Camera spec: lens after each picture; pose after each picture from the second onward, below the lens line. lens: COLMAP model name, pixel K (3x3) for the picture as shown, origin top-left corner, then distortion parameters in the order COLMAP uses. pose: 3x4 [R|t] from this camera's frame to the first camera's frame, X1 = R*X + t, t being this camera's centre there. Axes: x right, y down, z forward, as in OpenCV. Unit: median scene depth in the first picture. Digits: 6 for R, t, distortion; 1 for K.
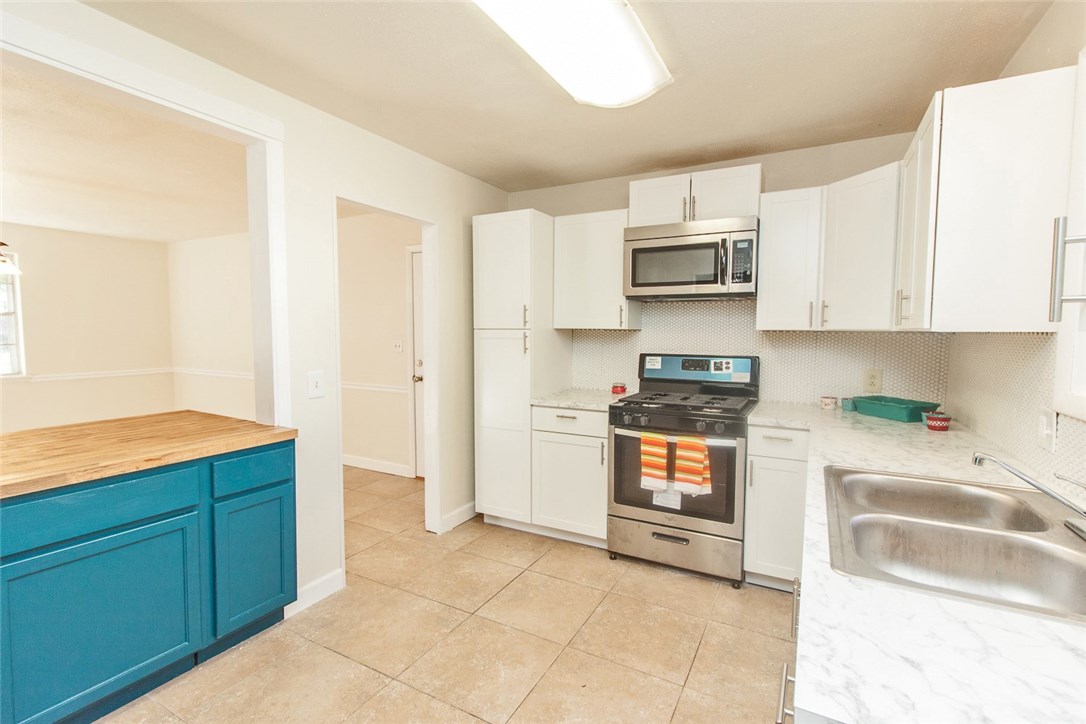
lens RADIAL K [[494.0, 0, 548.3], [0, 494.0, 355.8], [0, 0, 1]] dist [-0.000343, 0.000457]
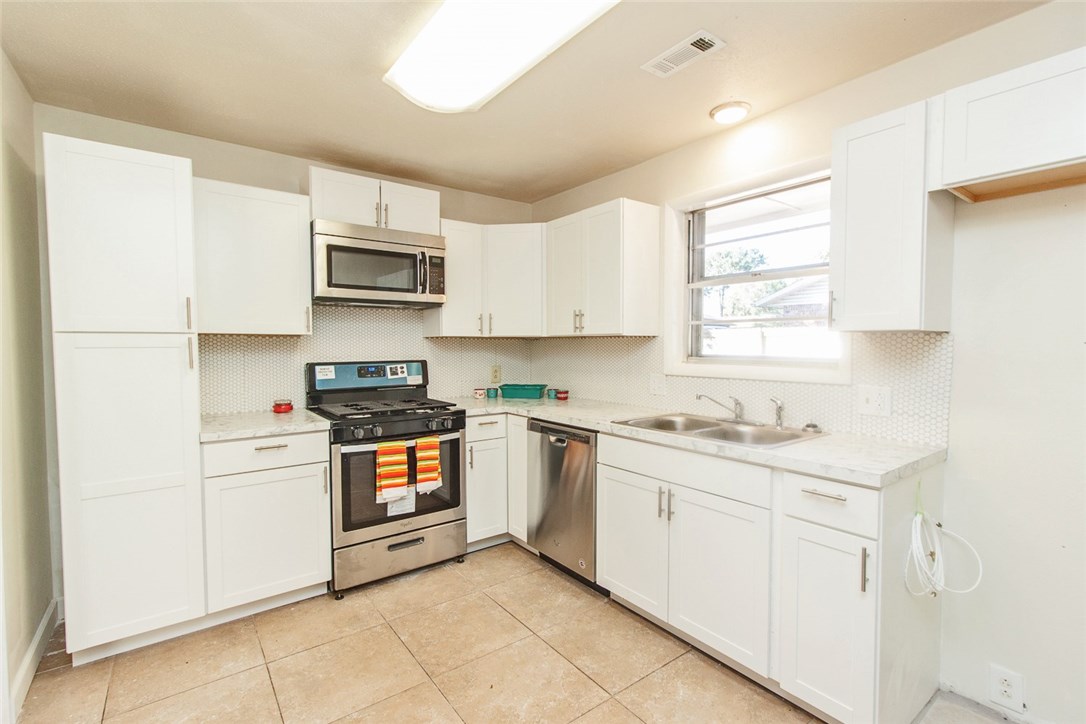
lens RADIAL K [[494.0, 0, 548.3], [0, 494.0, 355.8], [0, 0, 1]] dist [-0.000343, 0.000457]
pose [[0.411912, -0.027394, 0.910812, -0.523642], [0.051473, 0.998652, 0.006757, -0.001896], [-0.909769, 0.044099, 0.412767, 0.305478]]
